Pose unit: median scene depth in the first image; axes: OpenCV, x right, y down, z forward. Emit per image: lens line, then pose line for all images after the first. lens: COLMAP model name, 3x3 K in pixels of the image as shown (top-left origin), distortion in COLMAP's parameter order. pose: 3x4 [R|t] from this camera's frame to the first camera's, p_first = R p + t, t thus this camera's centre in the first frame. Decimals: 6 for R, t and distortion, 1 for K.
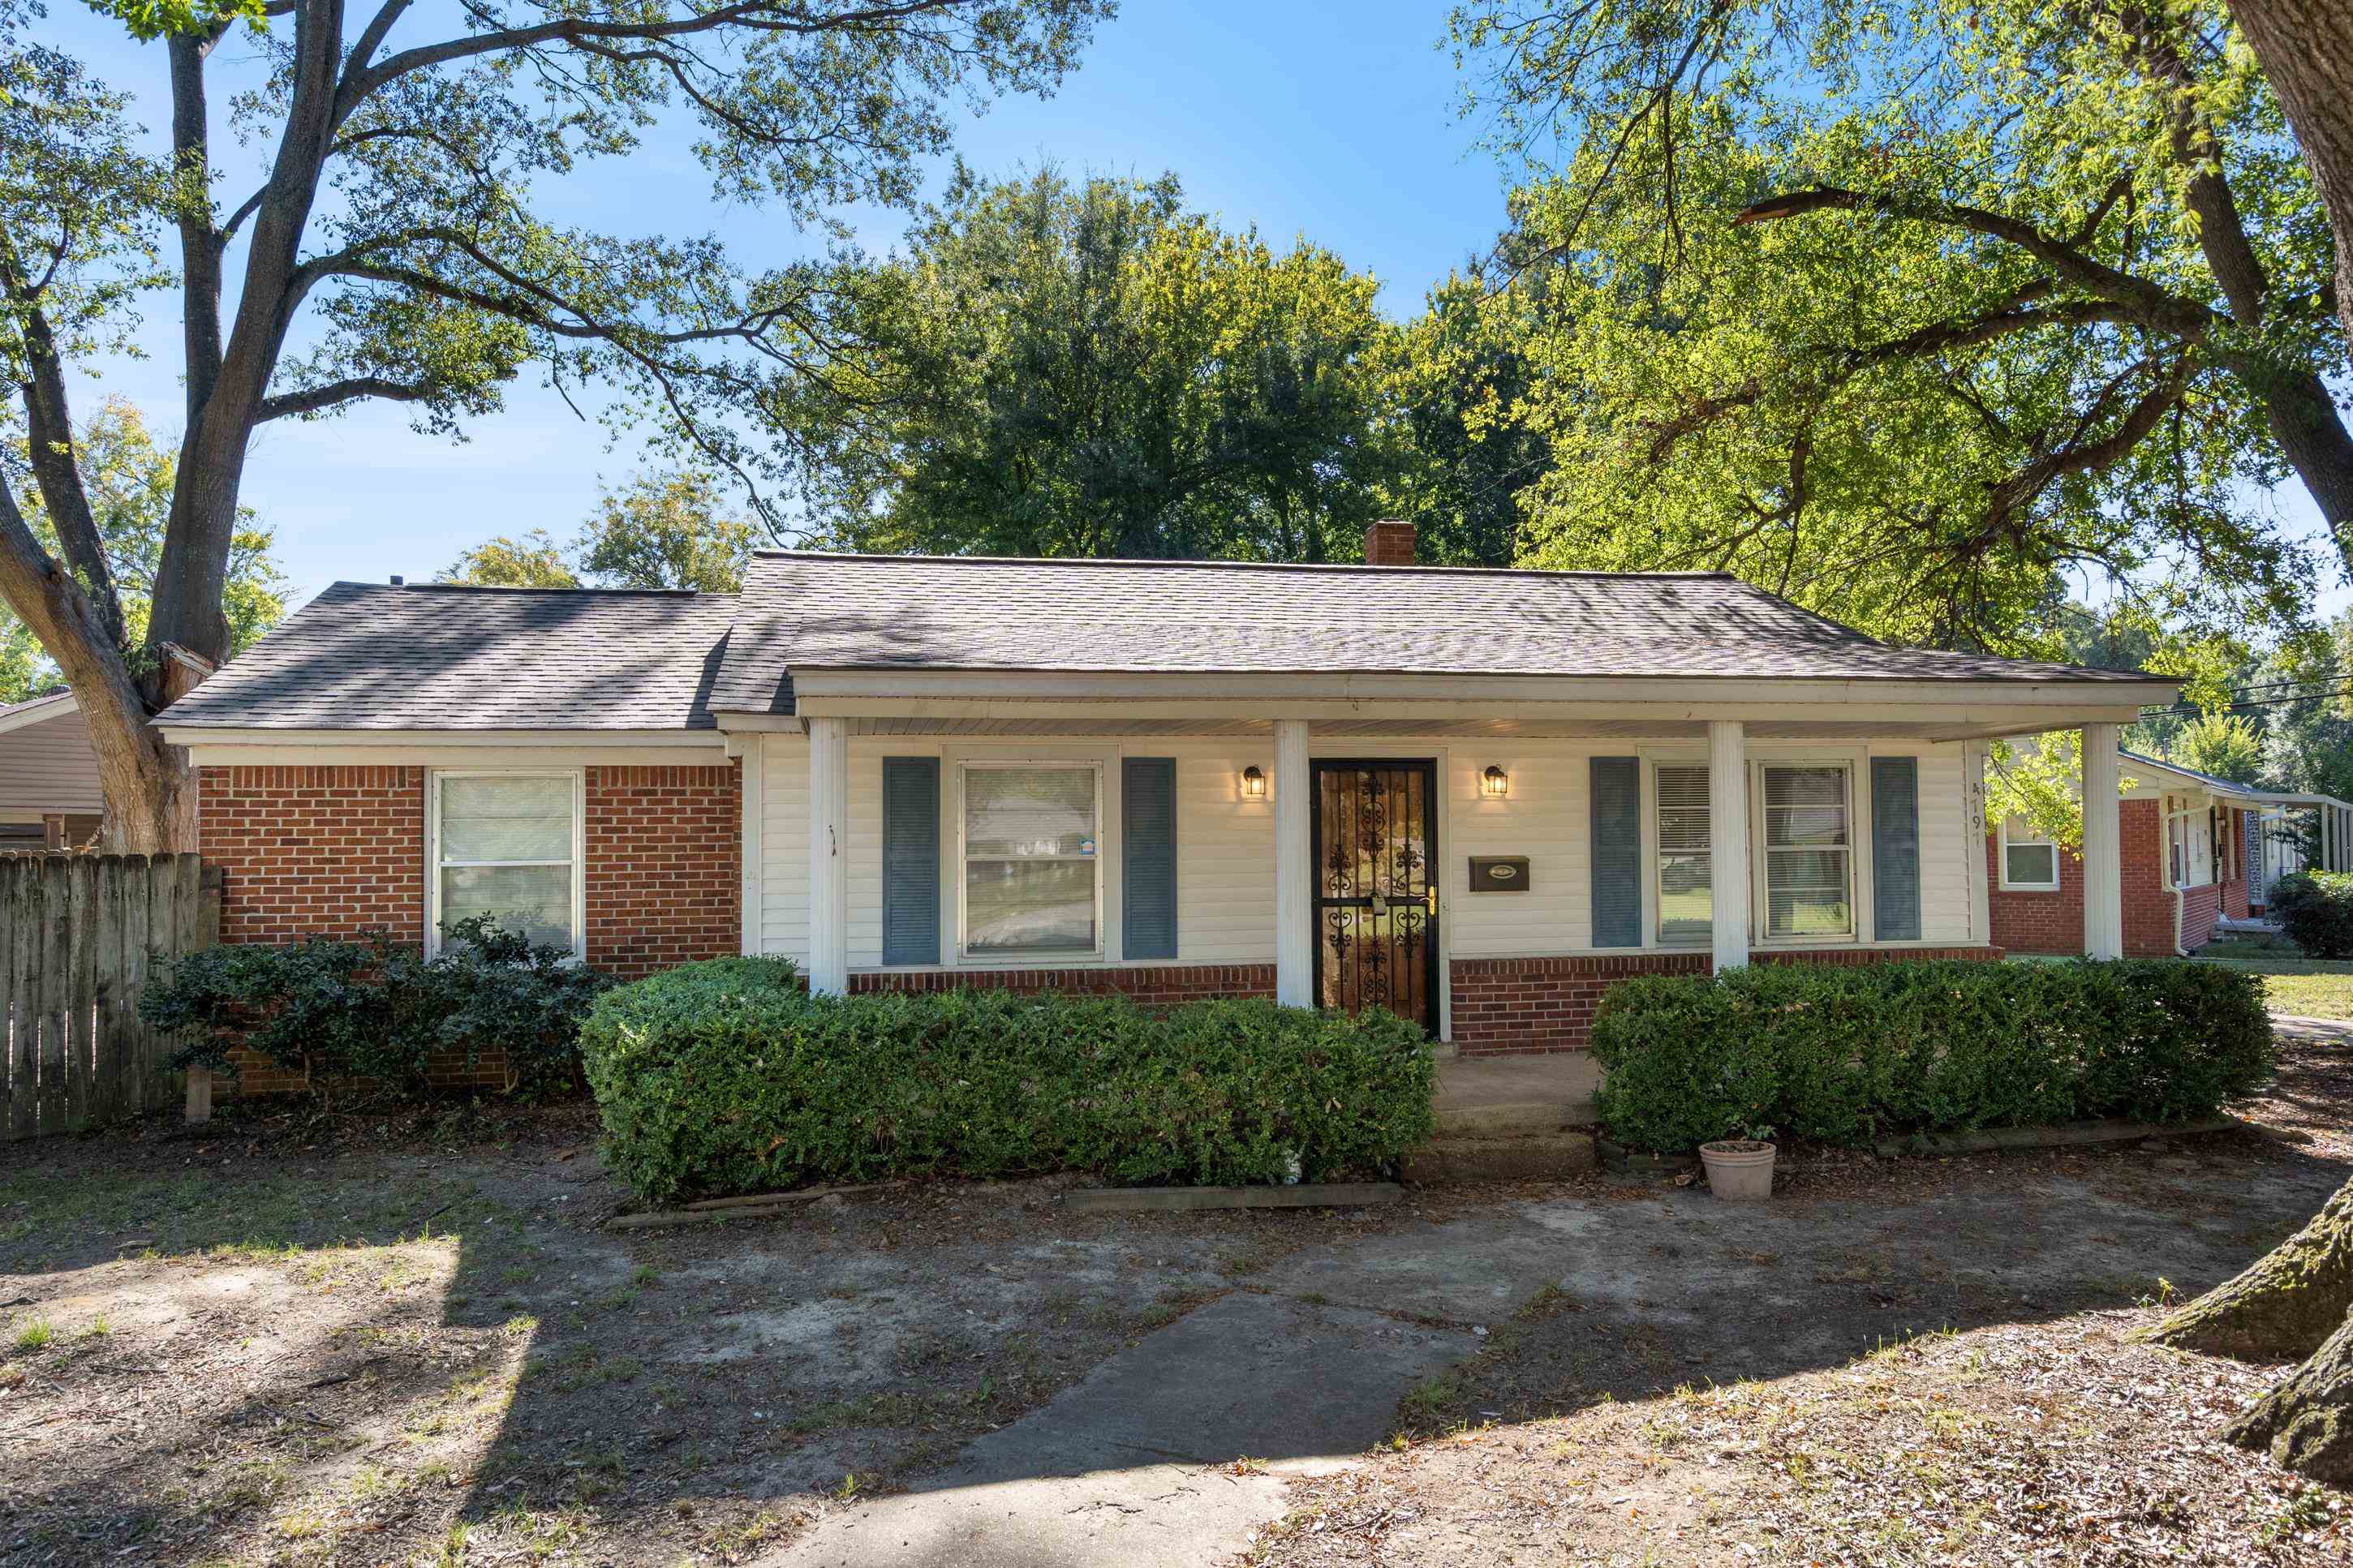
lens RADIAL K [[1557.7, 0, 1177.1], [0, 1557.7, 775.8], [0, 0, 1]] dist [0.004494, -0.003563]
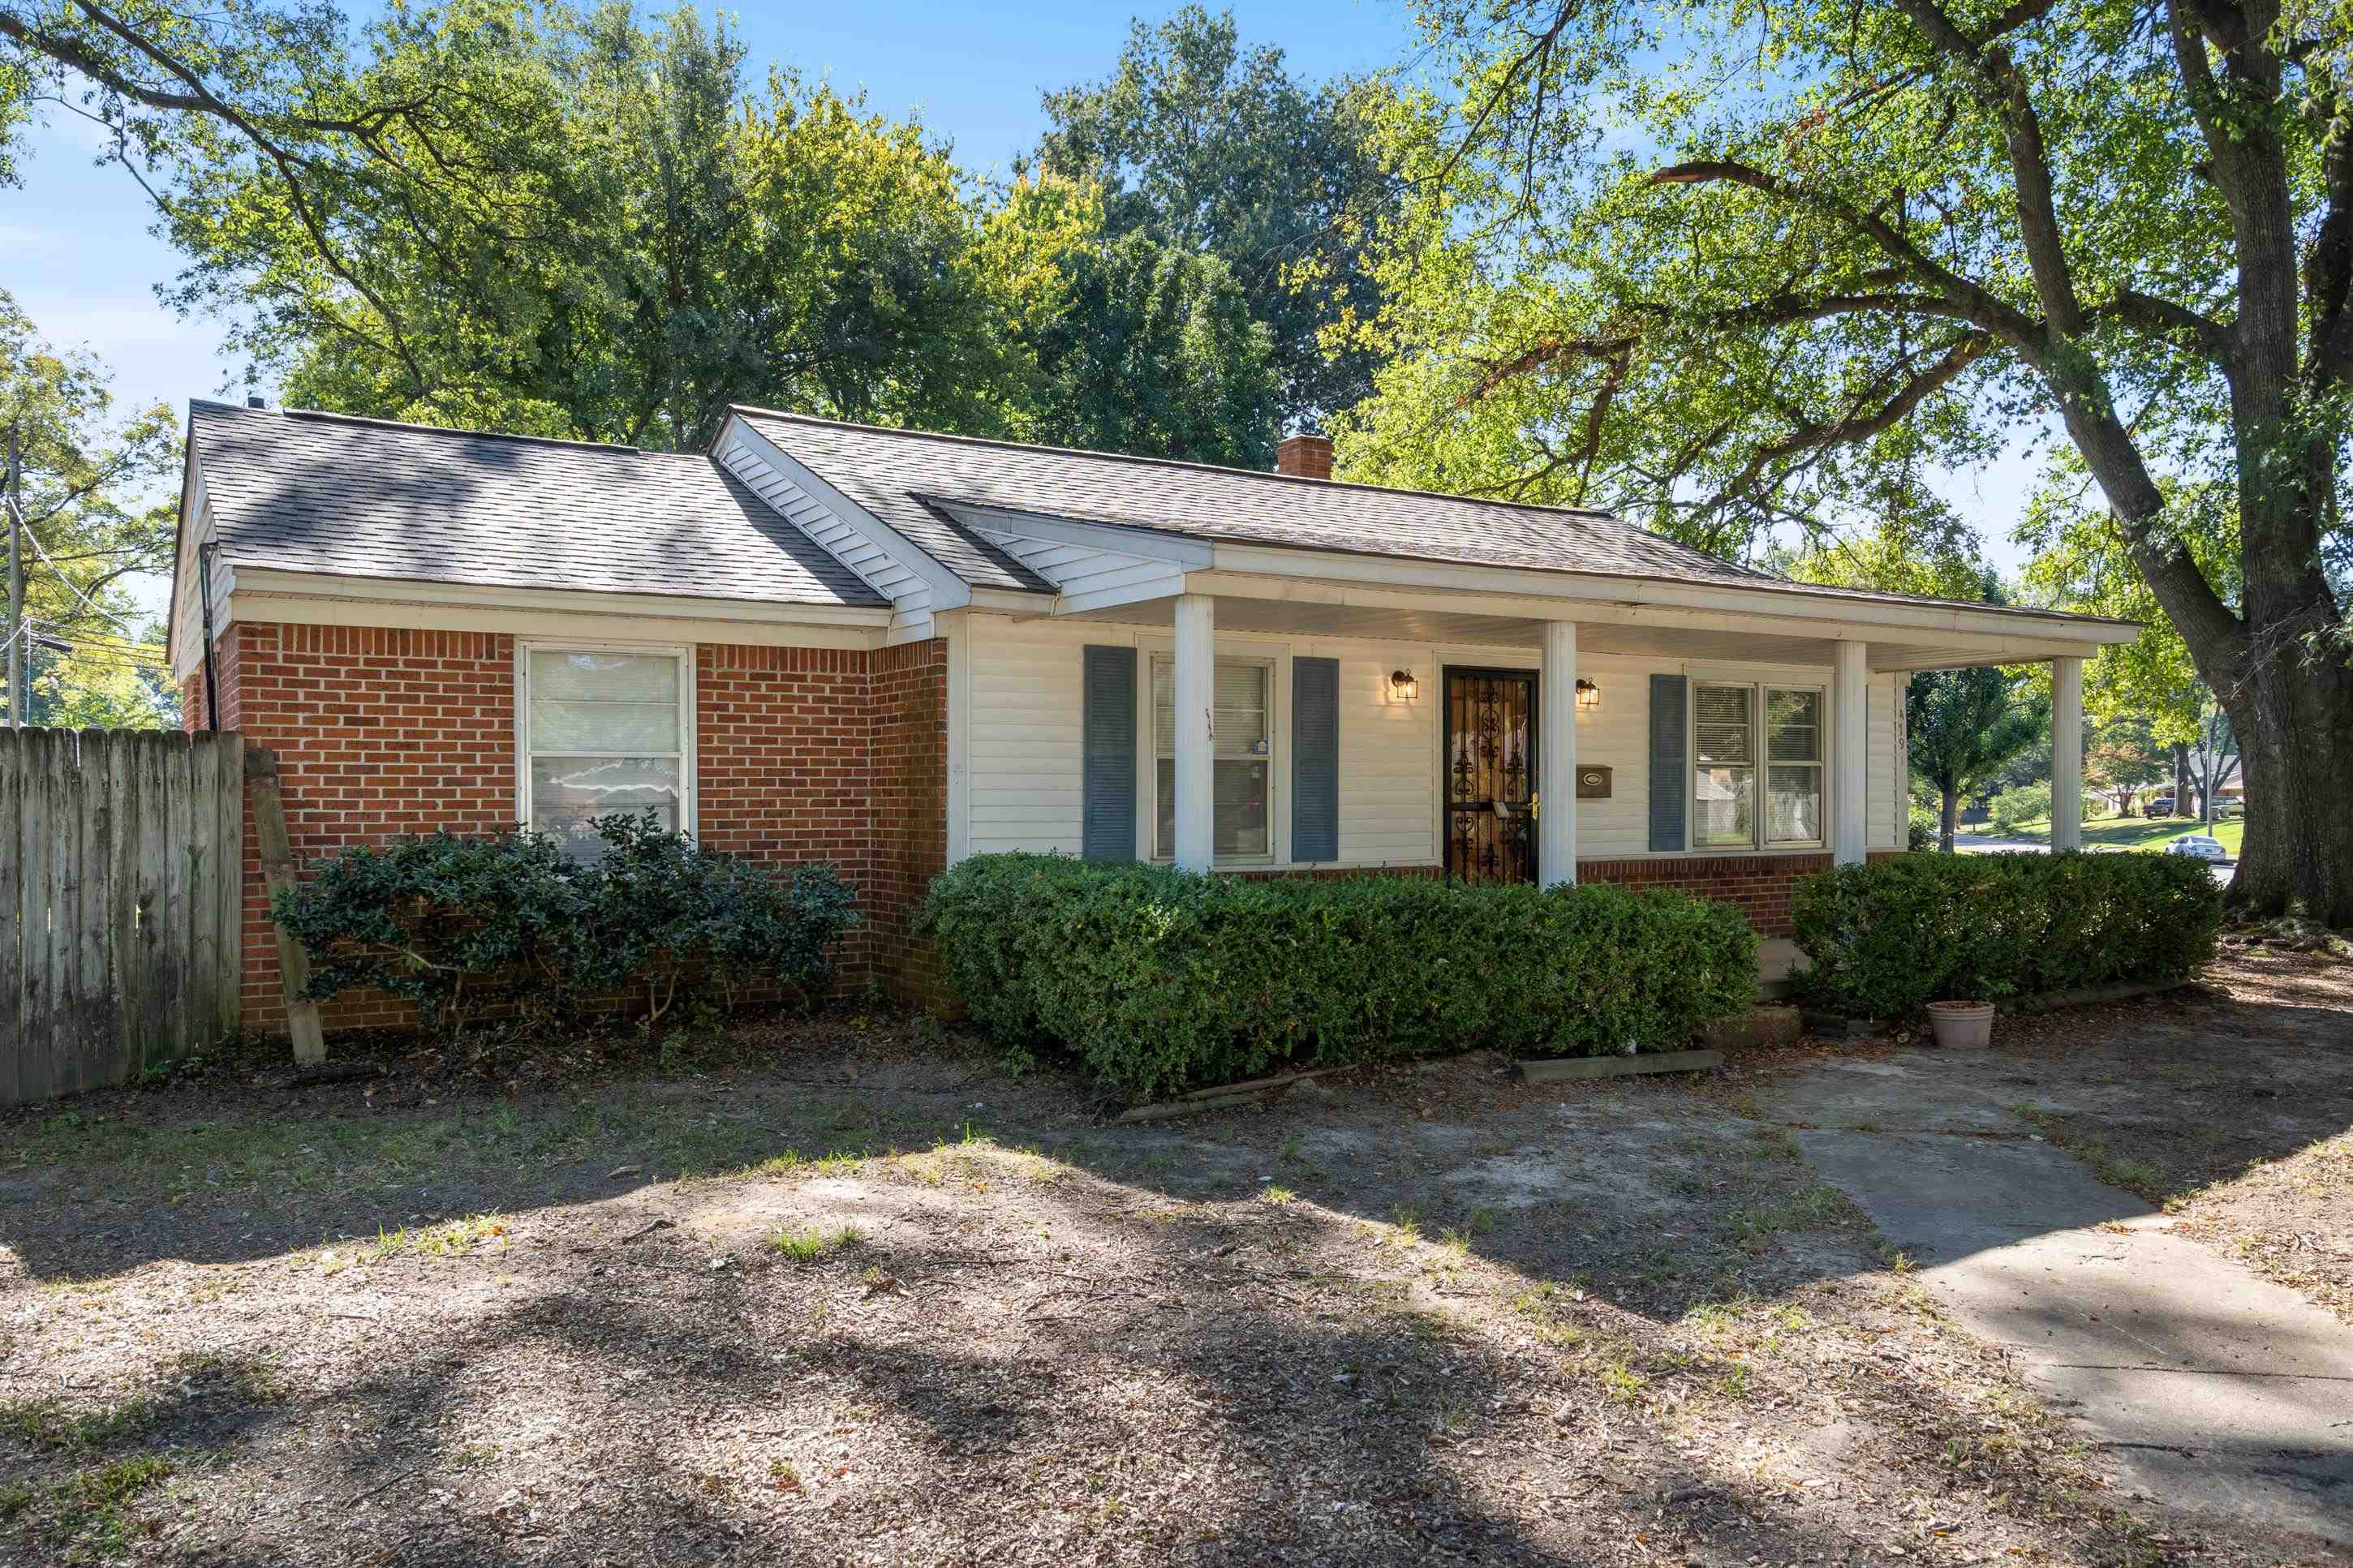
lens RADIAL K [[1712.2, 0, 1174.3], [0, 1712.2, 790.1], [0, 0, 1]] dist [-0.002972, 0.003519]
pose [[0.932520, 0.010281, 0.360973, -0.489785], [-0.024793, 0.999059, 0.035595, 0.035742], [-0.360267, -0.042143, 0.931897, 0.022108]]
